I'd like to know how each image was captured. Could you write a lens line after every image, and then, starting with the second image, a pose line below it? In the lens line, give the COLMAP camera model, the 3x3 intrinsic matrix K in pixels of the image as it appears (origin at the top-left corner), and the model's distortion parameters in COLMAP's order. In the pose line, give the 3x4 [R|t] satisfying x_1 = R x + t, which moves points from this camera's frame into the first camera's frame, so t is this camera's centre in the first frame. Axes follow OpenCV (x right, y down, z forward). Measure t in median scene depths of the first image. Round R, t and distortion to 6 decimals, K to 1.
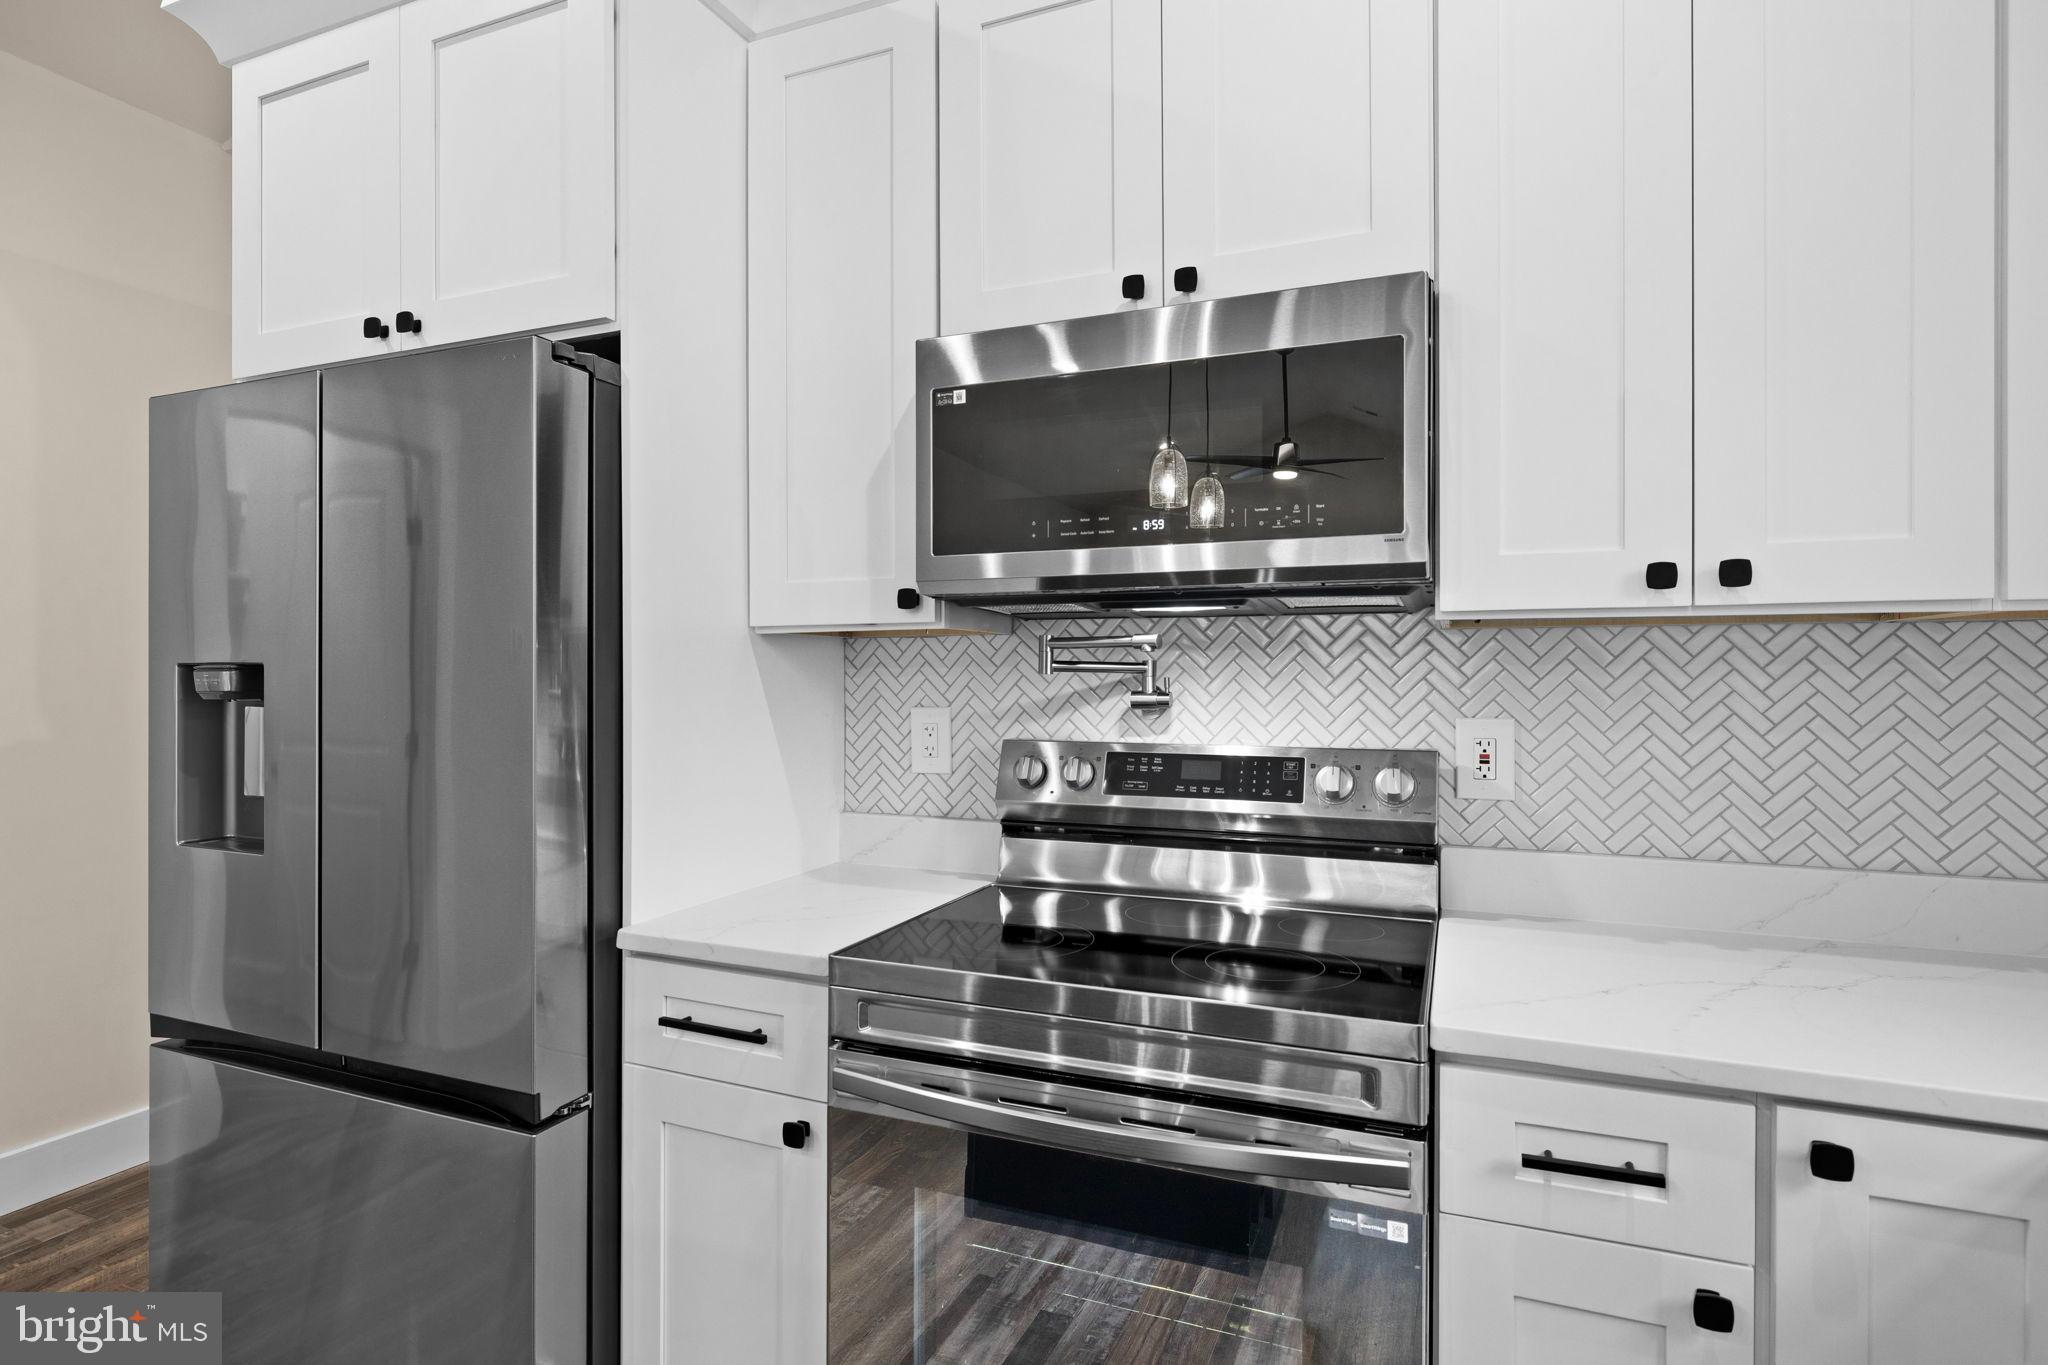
lens RADIAL K [[1049.2, 0, 1024.0], [0, 1049.2, 682.5], [0, 0, 1]] dist [-0.003540, 0.000316]
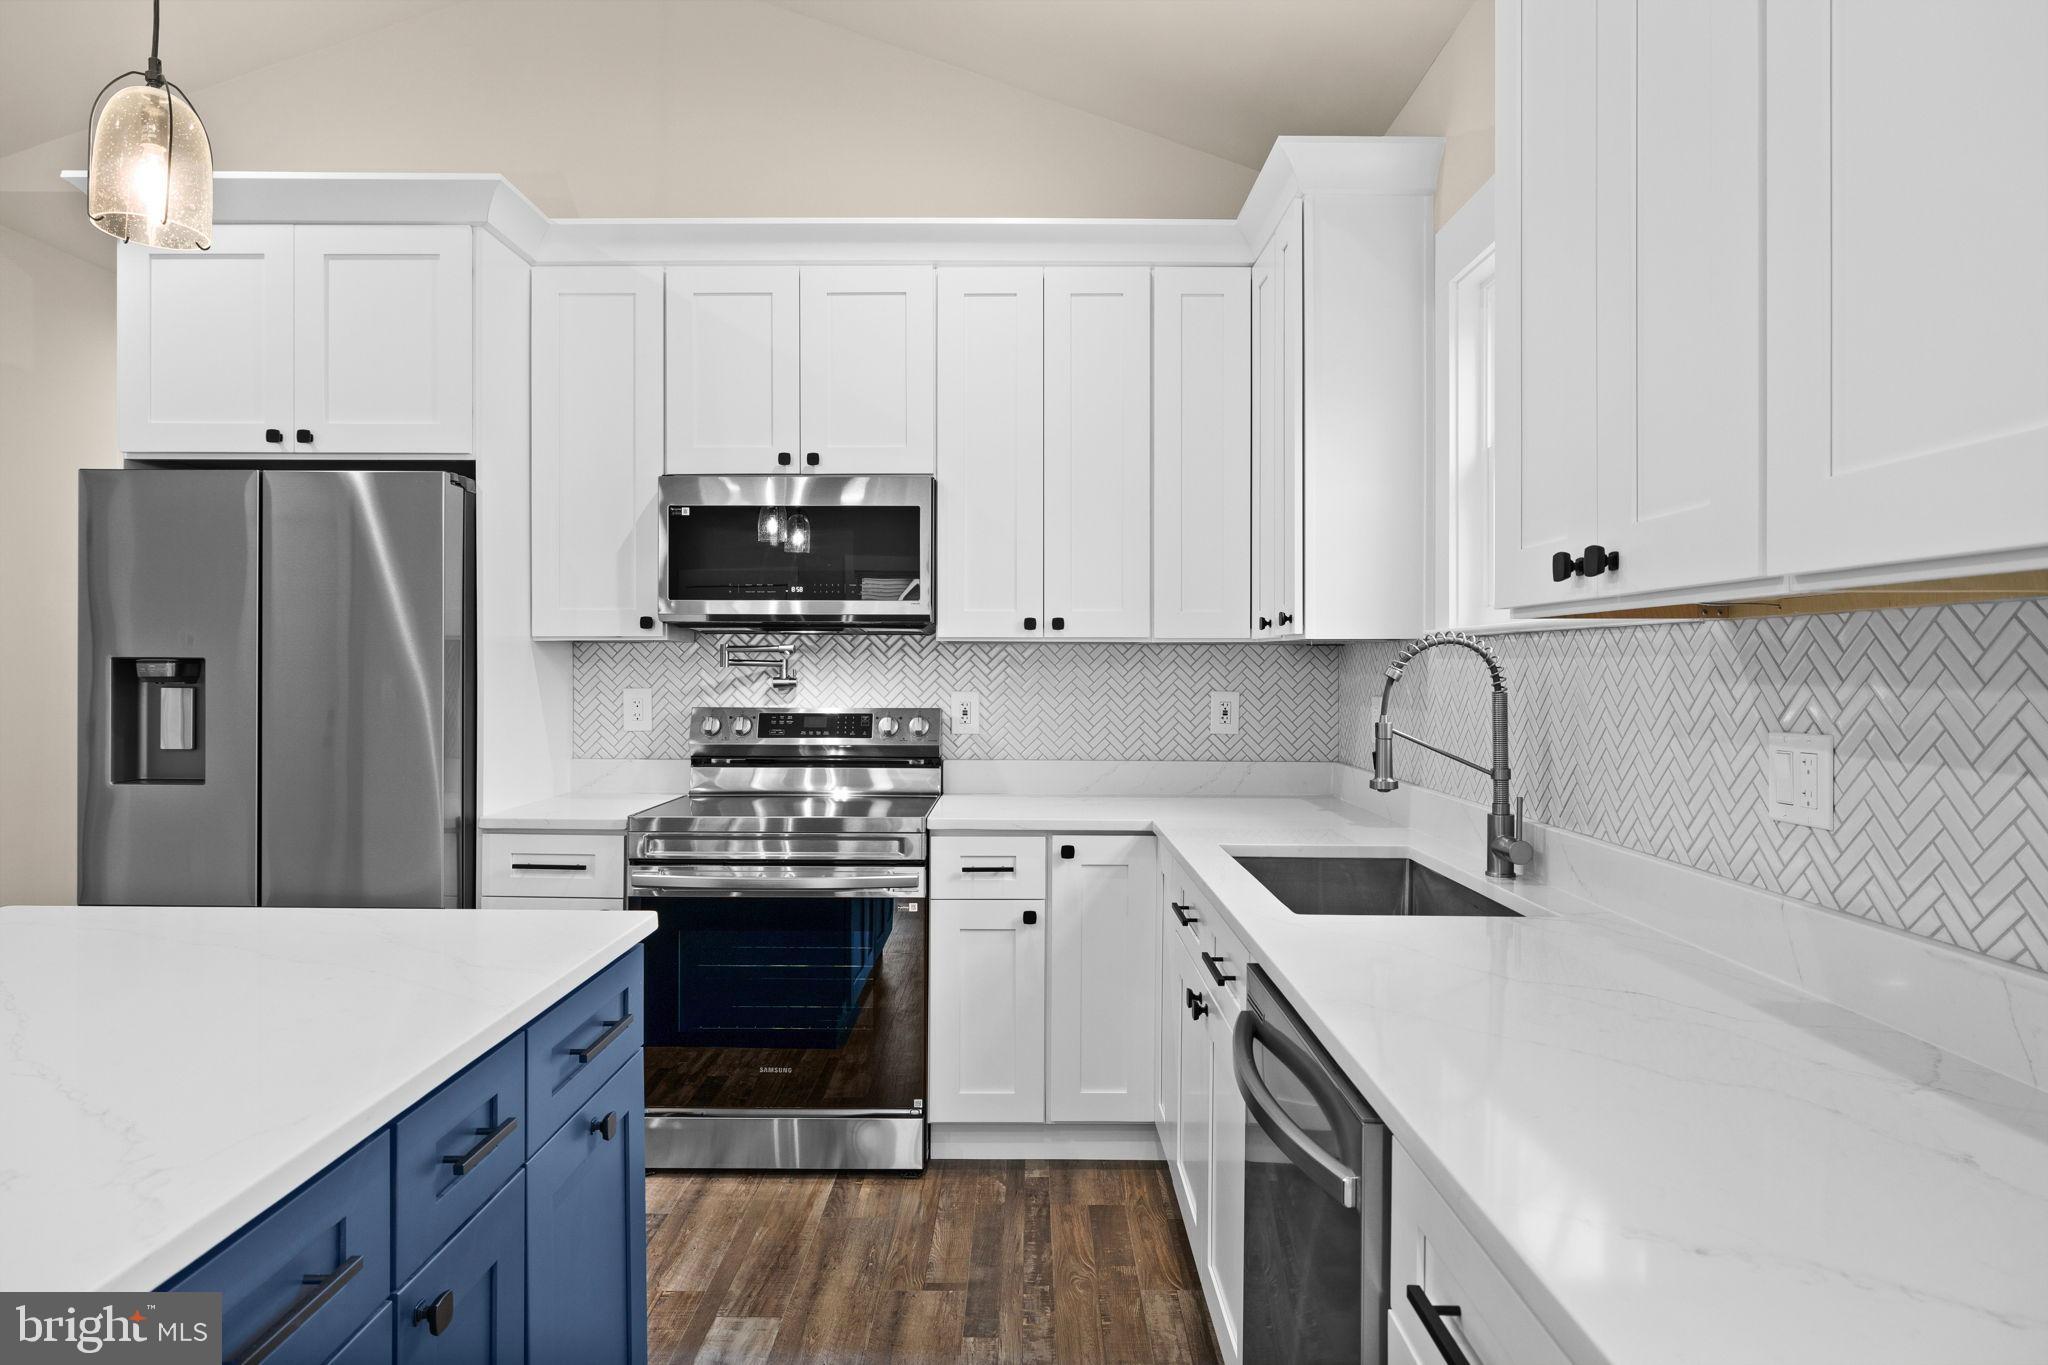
lens RADIAL K [[1140.8, 0, 1009.3], [0, 1140.8, 667.5], [0, 0, 1]] dist [-0.001424, 0.000056]
pose [[0.925752, 0.003543, 0.378115, -0.262619], [-0.000525, 0.999967, -0.008086, 0.007722], [-0.378132, 0.007287, 0.925723, -0.925323]]
